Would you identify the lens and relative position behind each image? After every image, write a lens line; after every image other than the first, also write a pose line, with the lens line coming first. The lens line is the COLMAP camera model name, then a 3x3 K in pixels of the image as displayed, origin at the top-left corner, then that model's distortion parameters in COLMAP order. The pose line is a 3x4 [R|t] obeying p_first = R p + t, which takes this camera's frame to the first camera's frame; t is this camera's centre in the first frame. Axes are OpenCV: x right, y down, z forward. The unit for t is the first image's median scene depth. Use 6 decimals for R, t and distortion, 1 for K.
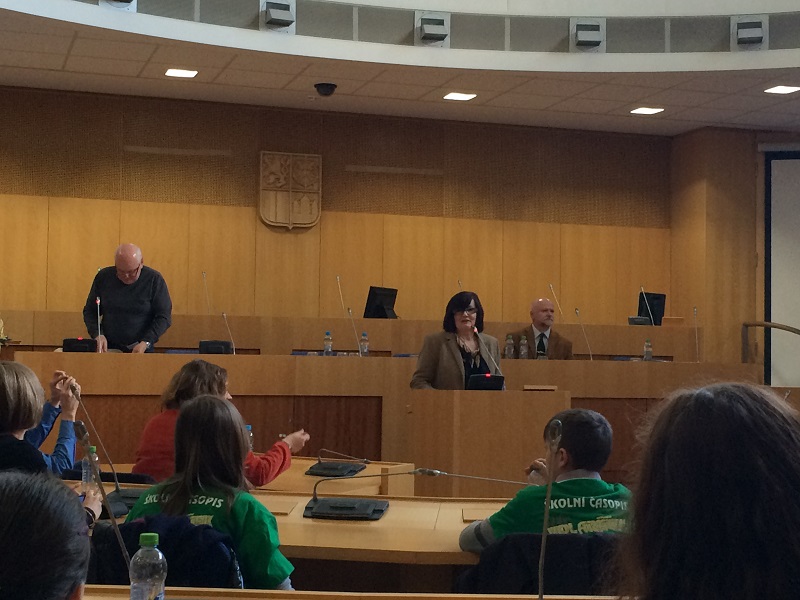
lens RADIAL K [[1350.2, 0, 400.0], [0, 1350.2, 300.0], [0, 0, 1]] dist [0.009483, -0.015640]
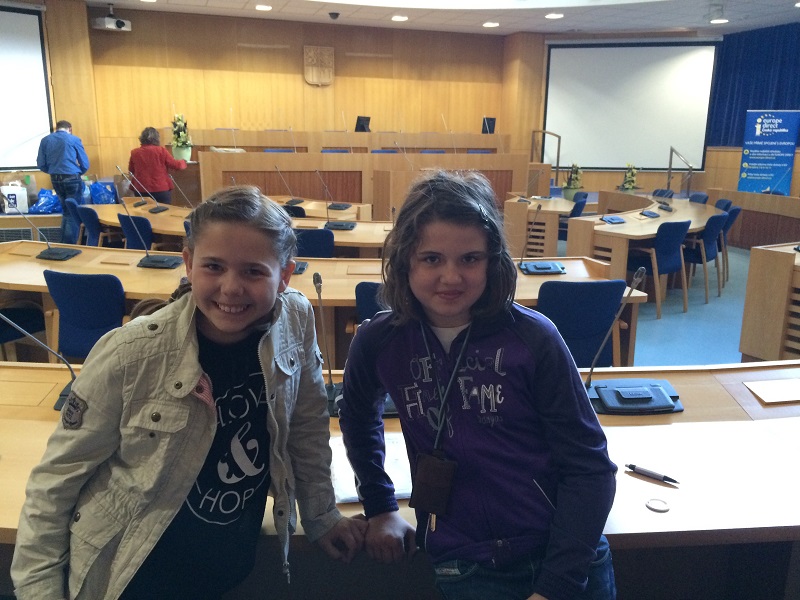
lens RADIAL K [[685.4, 0, 400.0], [0, 685.4, 300.0], [0, 0, 1]] dist [0.050971, -0.007421]
pose [[0.999738, -0.007859, 0.021494, 0.017658], [0.001569, 0.960520, 0.278208, -0.030108], [-0.022831, -0.278101, 0.960280, -0.124836]]
